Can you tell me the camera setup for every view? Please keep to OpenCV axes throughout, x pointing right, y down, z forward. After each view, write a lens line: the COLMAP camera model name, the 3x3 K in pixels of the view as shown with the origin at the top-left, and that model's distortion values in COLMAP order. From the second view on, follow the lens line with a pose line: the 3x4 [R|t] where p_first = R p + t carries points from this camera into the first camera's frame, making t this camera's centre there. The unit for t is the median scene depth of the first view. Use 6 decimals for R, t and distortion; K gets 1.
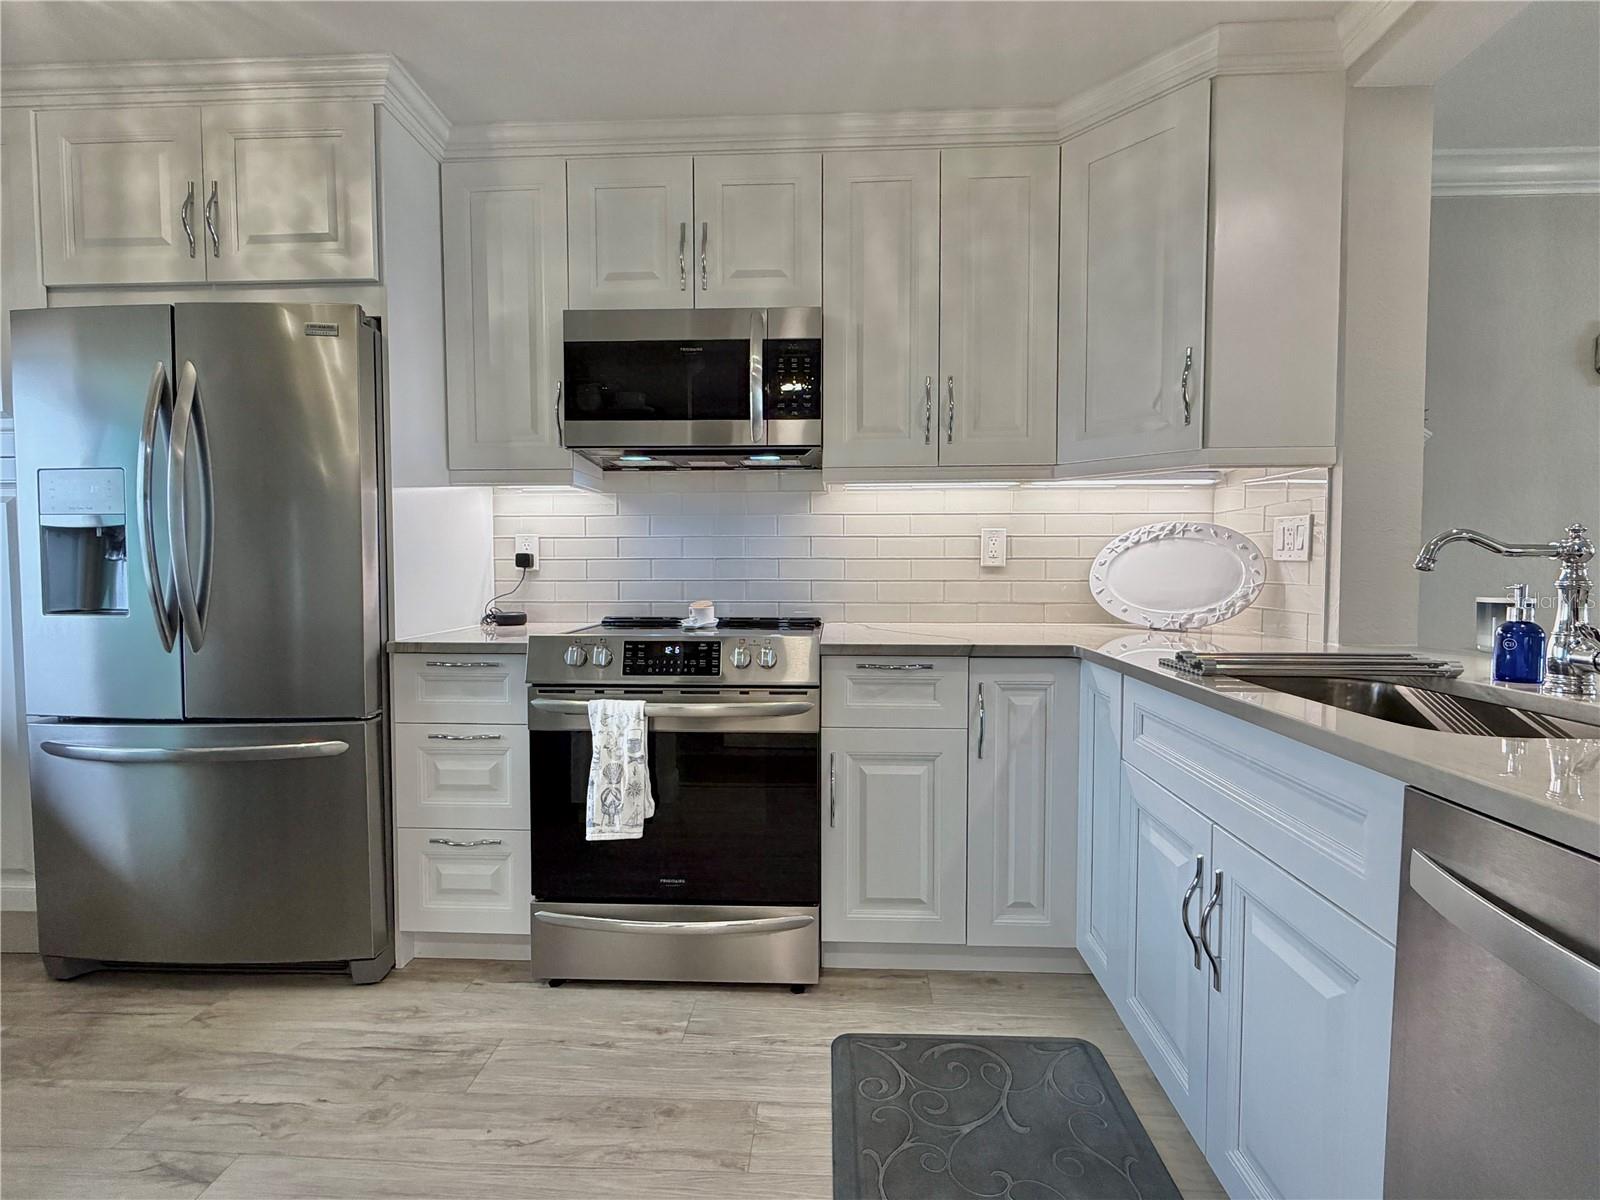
lens RADIAL K [[756.5, 0, 799.8], [0, 756.5, 598.0], [0, 0, 1]] dist [-0.000463, -0.000008]
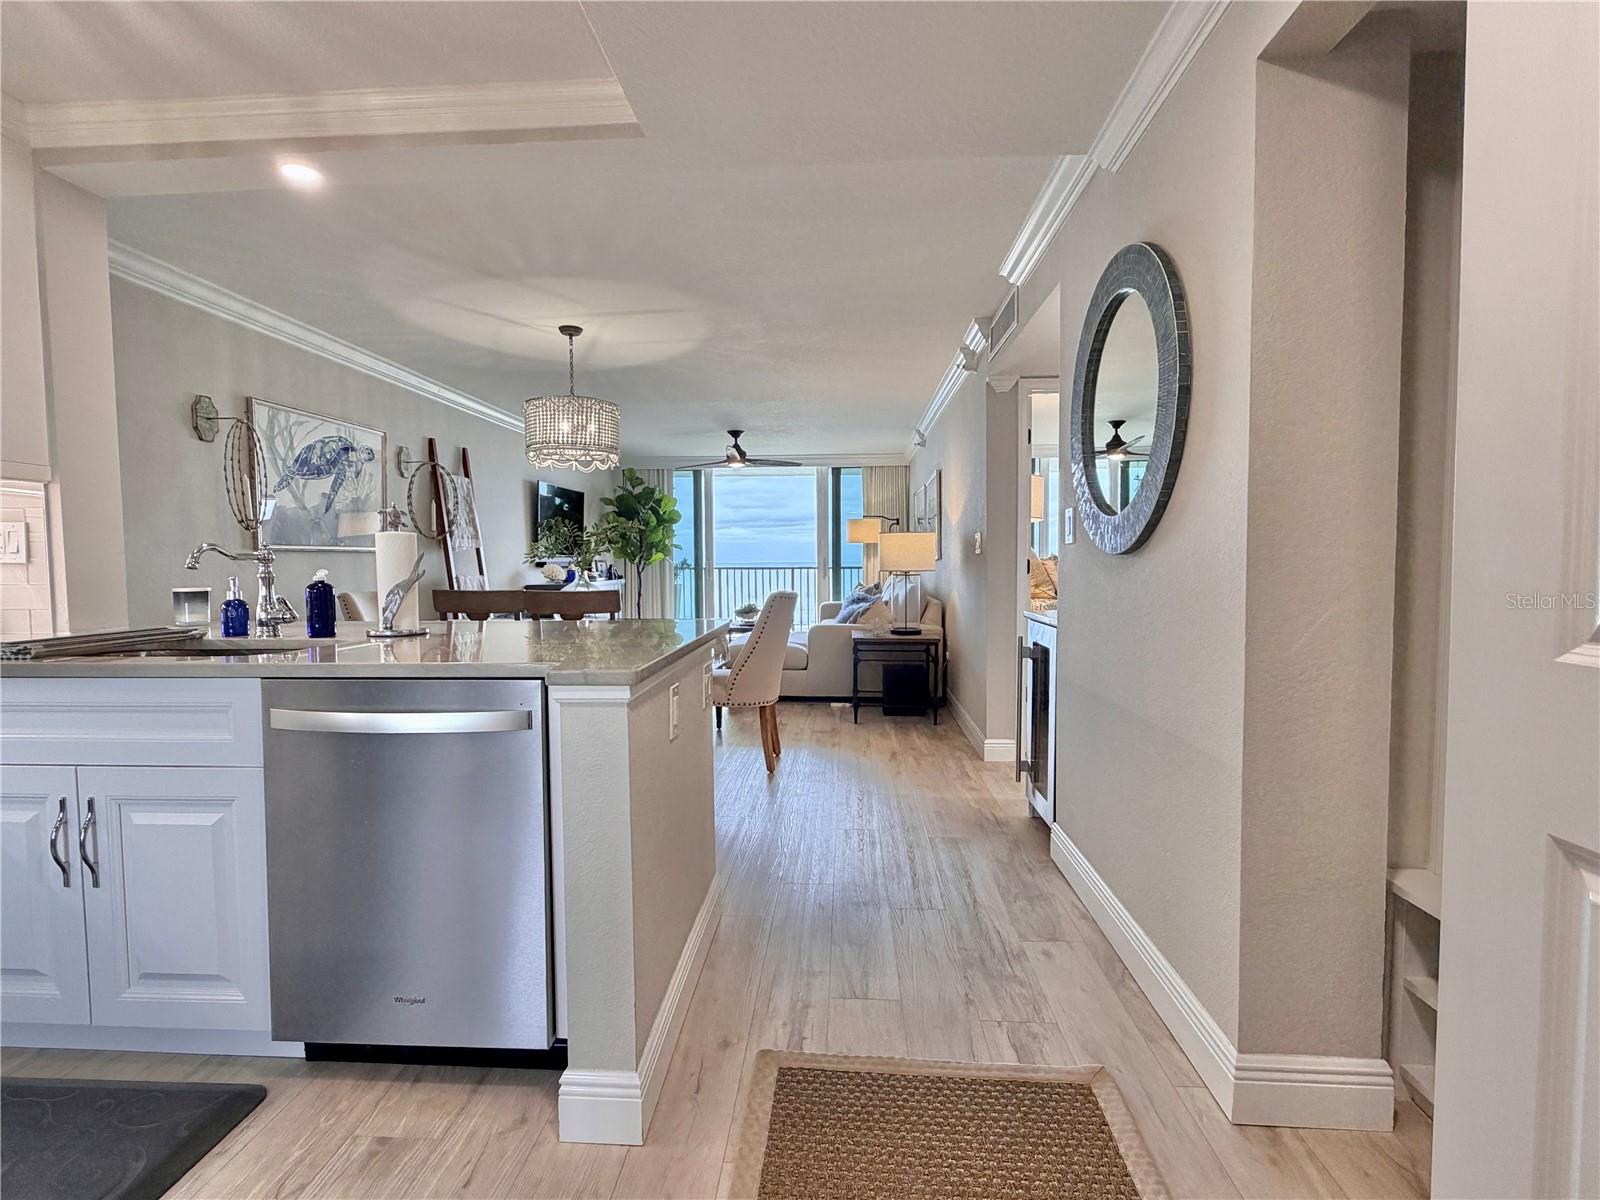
lens RADIAL K [[756.5, 0, 798.7], [0, 756.5, 596.4], [0, 0, 1]] dist [-0.000463, -0.000008]
pose [[0.013499, -0.047986, 0.998757, -0.443853], [0.051243, 0.997568, 0.047236, 0.006305], [-0.998595, 0.050542, 0.015925, -0.167916]]
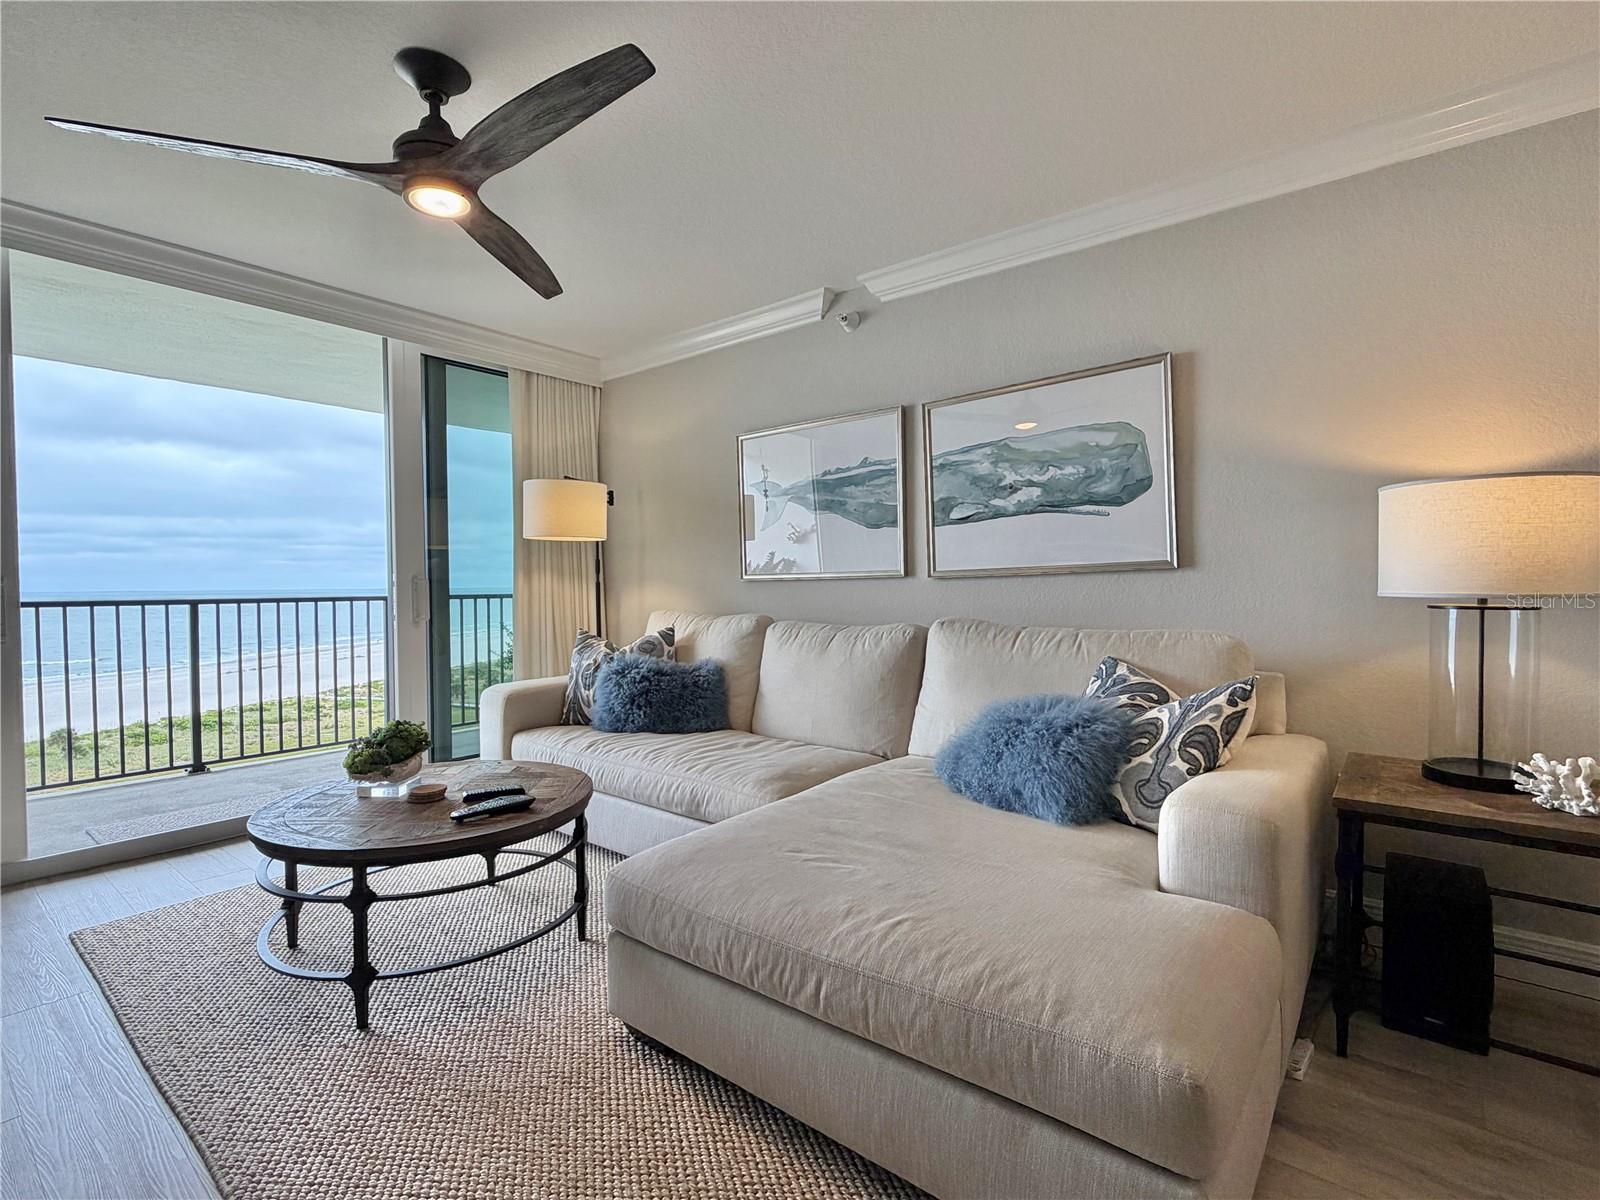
lens RADIAL K [[756.5, 0, 797.4], [0, 756.5, 593.9], [0, 0, 1]] dist [-0.000463, -0.000008]
pose [[-0.806448, -0.000371, 0.591305, 2.438503], [0.034851, 0.998232, 0.048158, -0.011361], [-0.590277, 0.059444, -0.805009, 0.725219]]
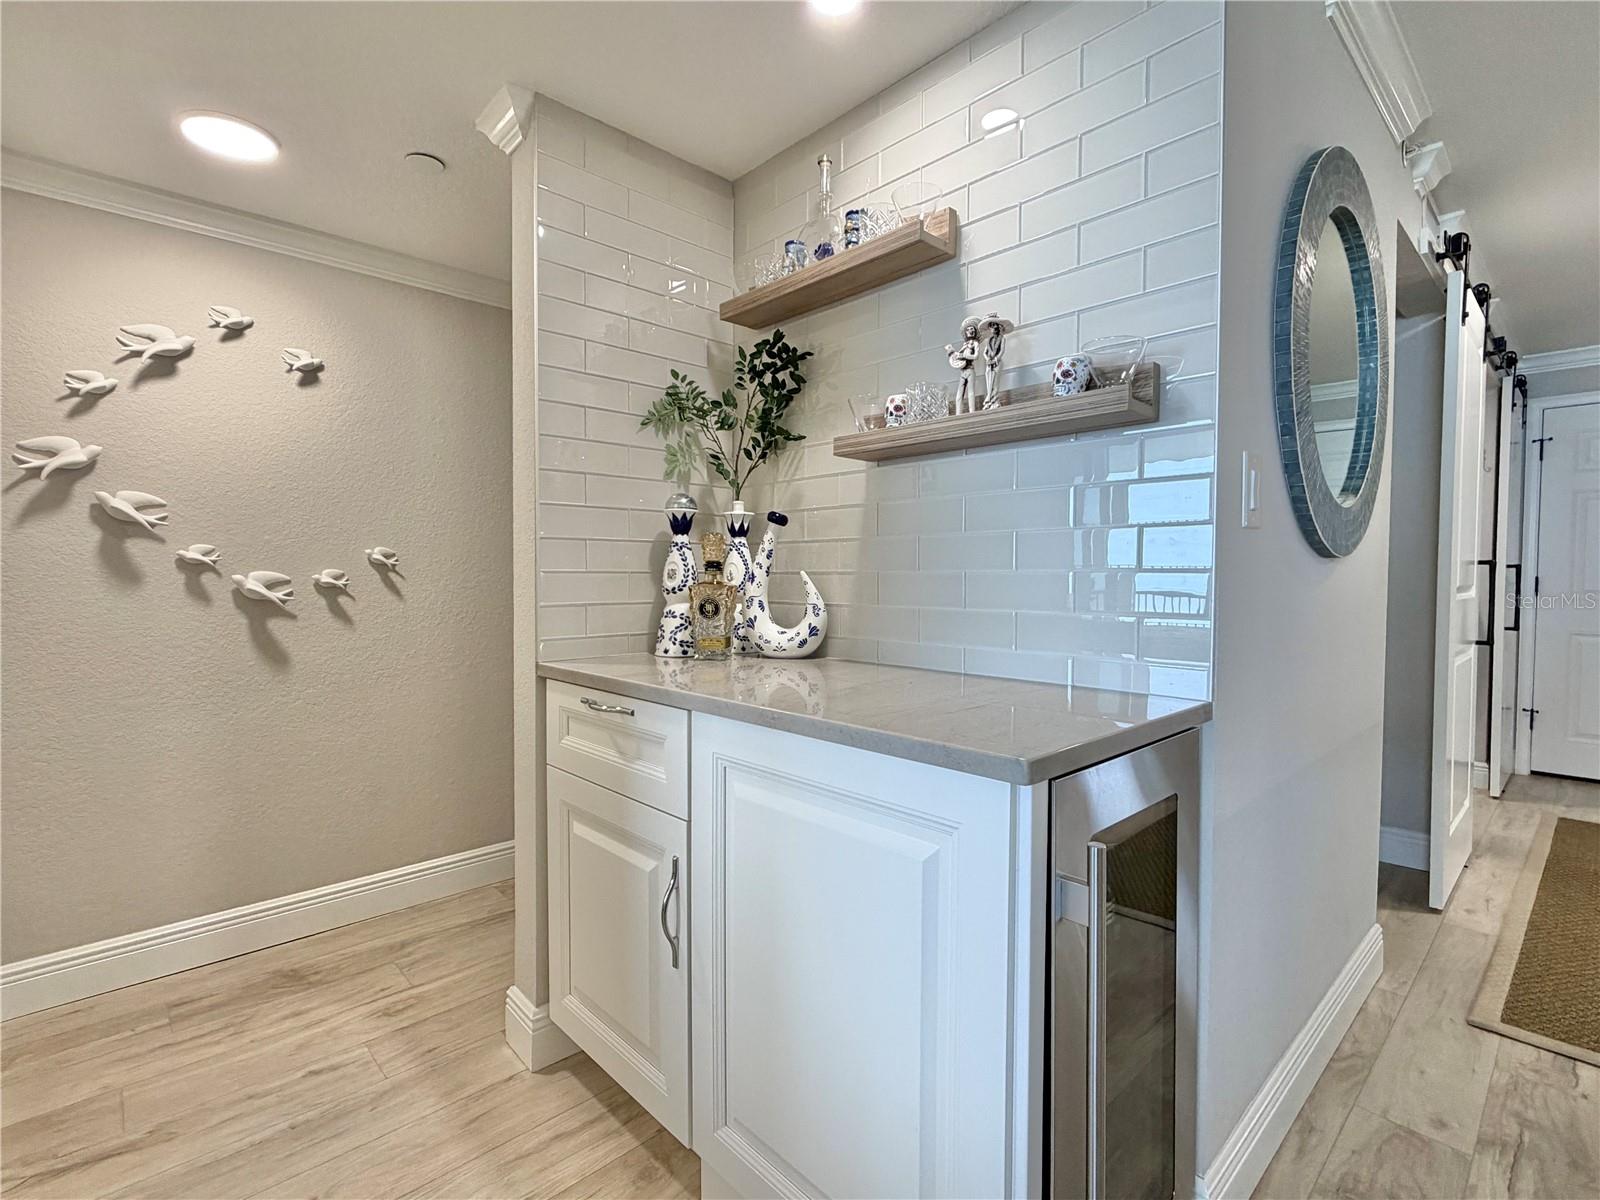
lens RADIAL K [[756.5, 0, 809.9], [0, 756.5, 600.9], [0, 0, 1]] dist [-0.000463, -0.000008]
pose [[-0.690579, 0.018233, -0.723027, 1.570416], [-0.035248, 0.997646, 0.058824, 0.045517], [0.722397, 0.066108, -0.688311, -0.446494]]
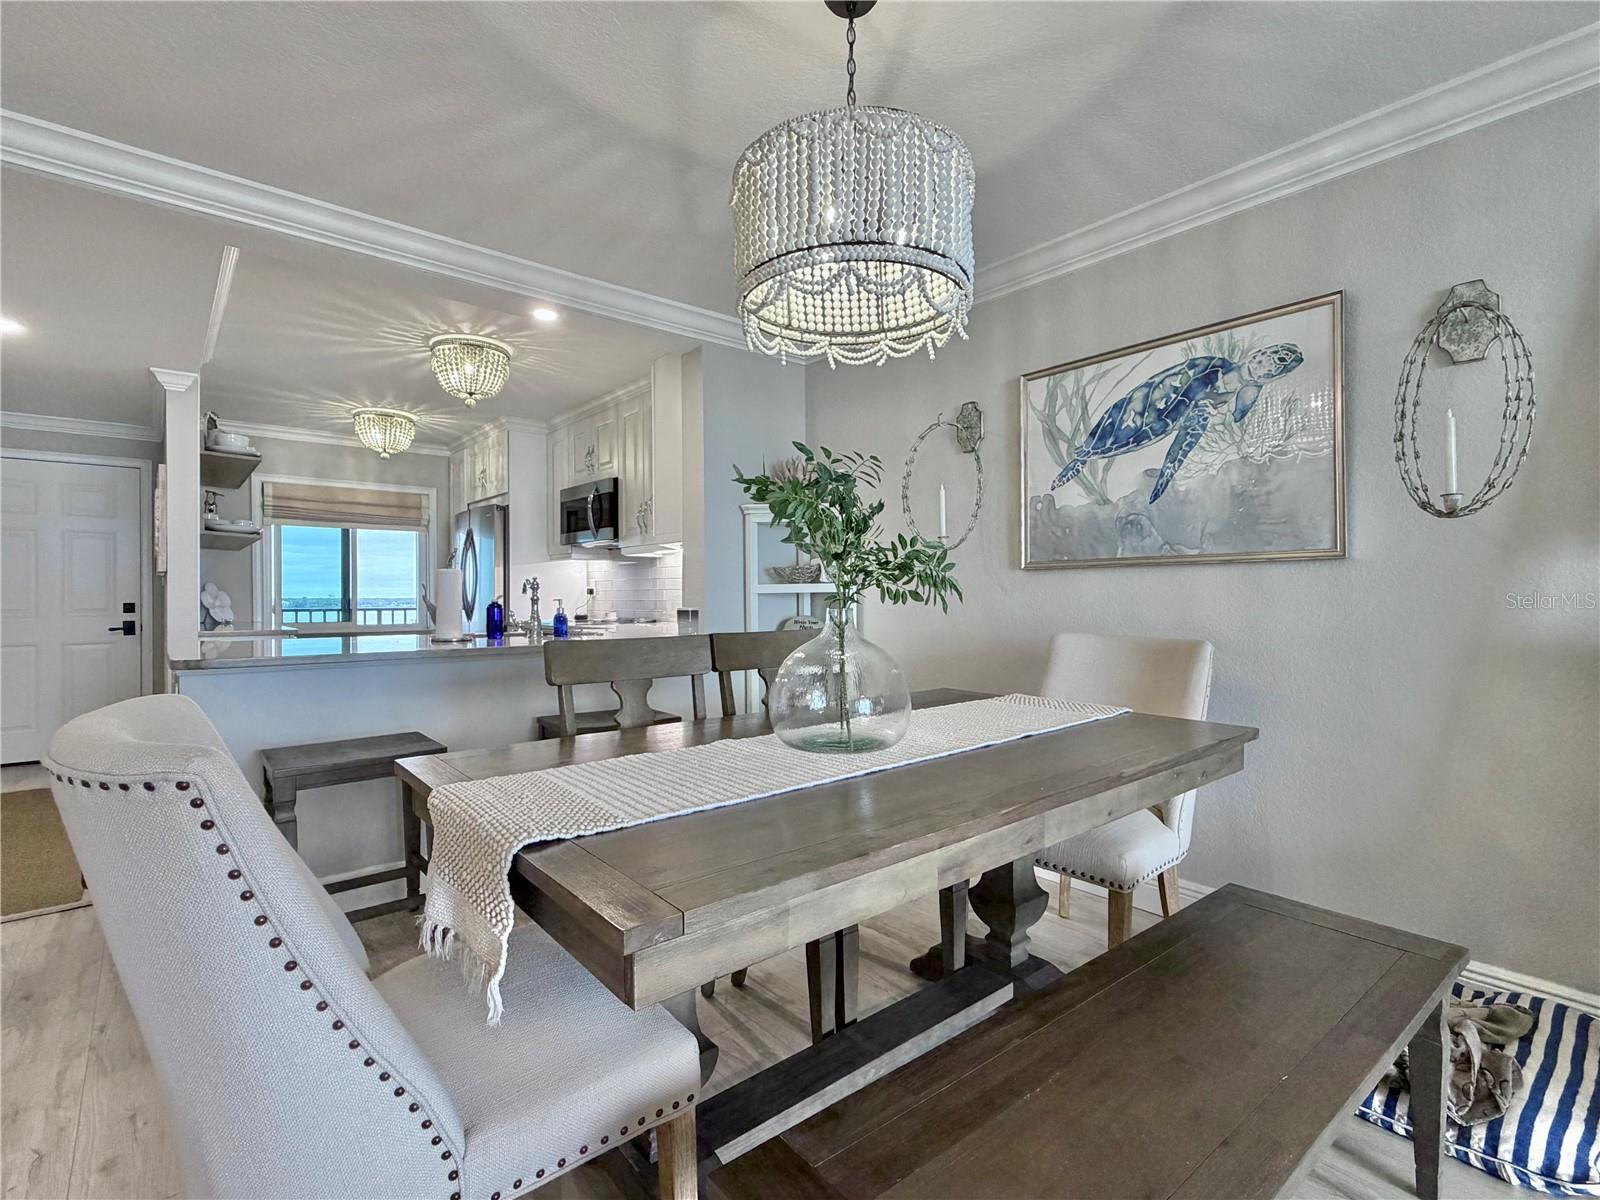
lens RADIAL K [[756.5, 0, 799.7], [0, 756.5, 597.2], [0, 0, 1]] dist [-0.000463, -0.000008]
pose [[0.685954, -0.001378, -0.727643, 2.229685], [-0.028166, 0.999198, -0.028445, 0.018064], [0.727099, 0.040006, 0.685366, -0.117455]]
